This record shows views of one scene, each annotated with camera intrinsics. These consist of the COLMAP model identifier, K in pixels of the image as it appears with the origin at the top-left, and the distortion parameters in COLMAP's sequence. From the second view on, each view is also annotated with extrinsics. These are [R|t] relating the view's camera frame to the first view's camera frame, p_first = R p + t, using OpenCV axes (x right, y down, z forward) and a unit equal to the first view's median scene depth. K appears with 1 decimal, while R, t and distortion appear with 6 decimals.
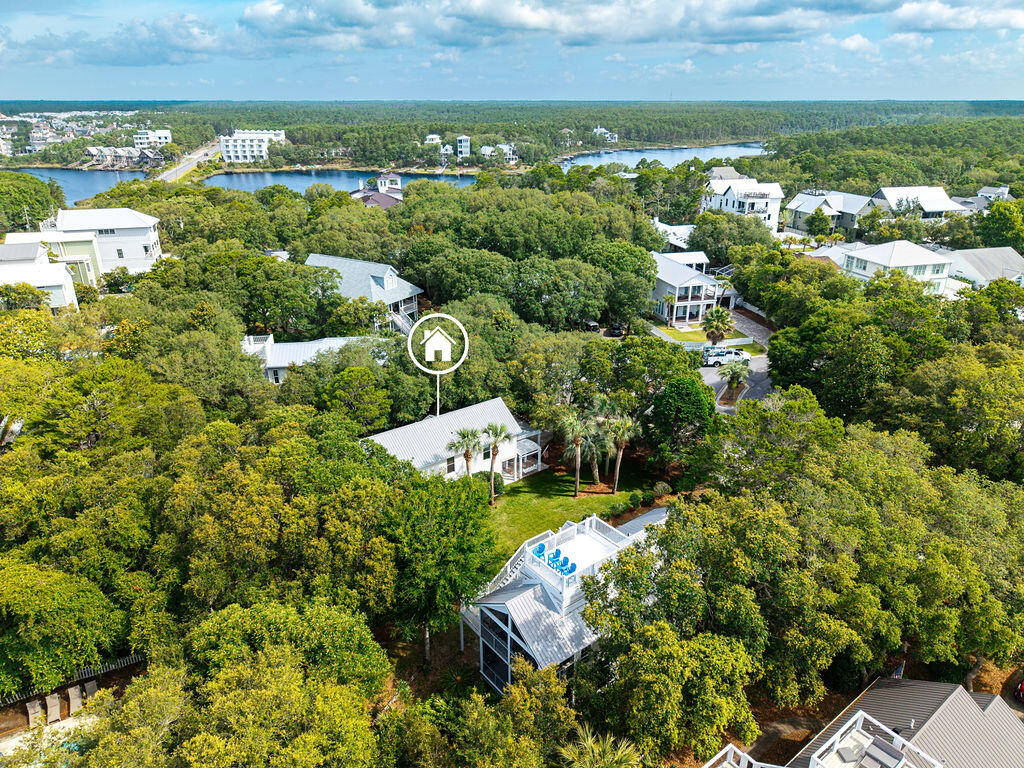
lens RADIAL K [[694.6, 0, 512.0], [0, 694.6, 384.0], [0, 0, 1]] dist [-0.001198, -0.000302]
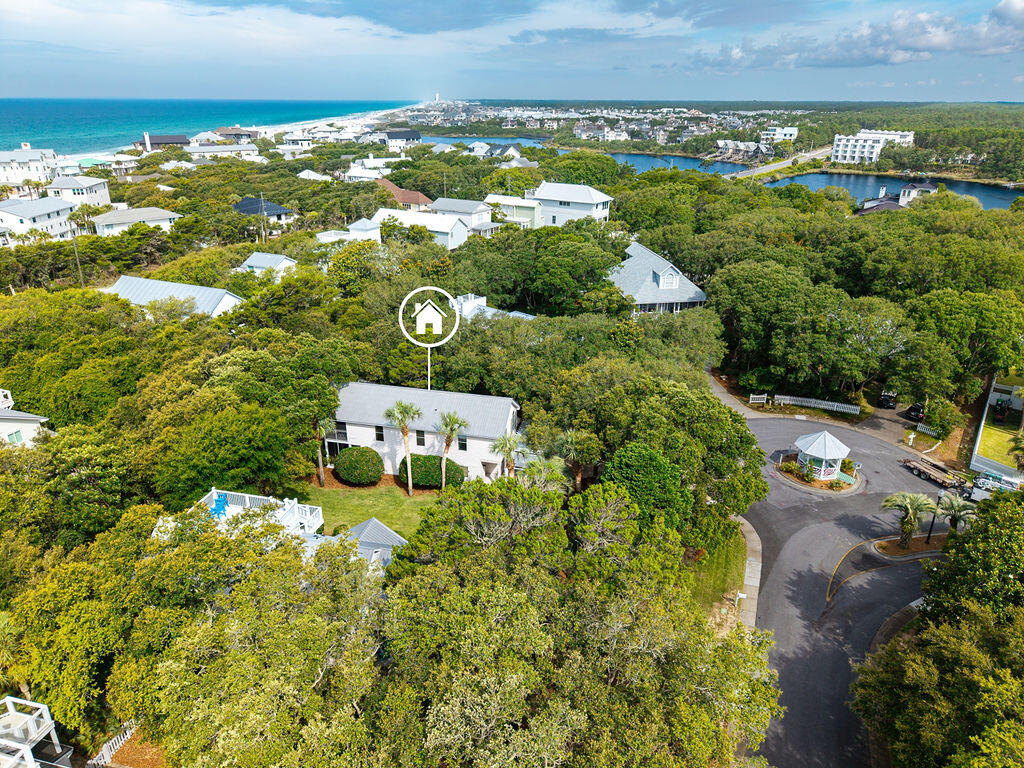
lens RADIAL K [[694.6, 0, 512.0], [0, 694.6, 384.0], [0, 0, 1]] dist [-0.001198, -0.000302]
pose [[0.633282, 0.294775, -0.715585, 0.091538], [-0.295777, 0.946617, 0.128187, -0.017038], [0.715171, 0.130475, 0.686663, 0.052572]]
